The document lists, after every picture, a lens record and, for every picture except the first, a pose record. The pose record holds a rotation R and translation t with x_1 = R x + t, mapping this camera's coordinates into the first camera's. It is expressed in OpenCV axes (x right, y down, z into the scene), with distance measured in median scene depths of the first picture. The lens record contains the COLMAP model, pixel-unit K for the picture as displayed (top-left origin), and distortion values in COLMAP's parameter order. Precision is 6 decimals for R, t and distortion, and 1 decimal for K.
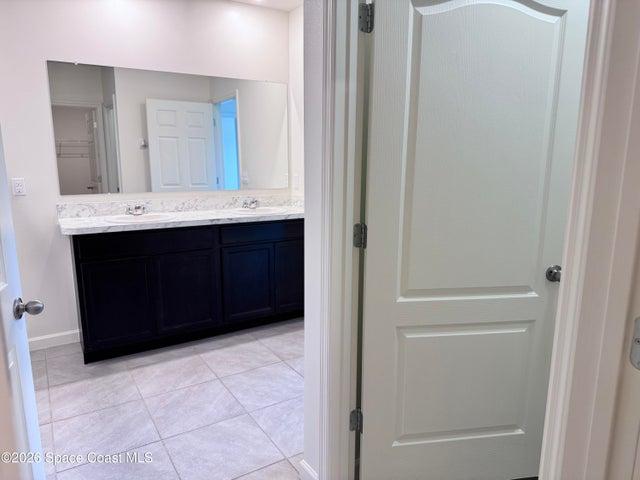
lens RADIAL K [[449.6, 0, 320.0], [0, 449.6, 240.0], [0, 0, 1]] dist [0.169798, -0.265021]
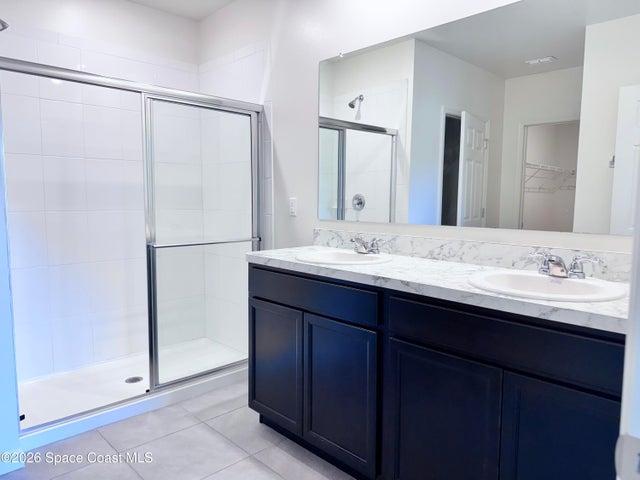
lens RADIAL K [[449.6, 0, 320.0], [0, 449.6, 240.0], [0, 0, 1]] dist [0.169798, -0.265021]
pose [[0.188996, 0.093181, -0.977547, 0.257045], [-0.180435, 0.981833, 0.058704, -0.105734], [0.965258, 0.165289, 0.202376, 0.825665]]
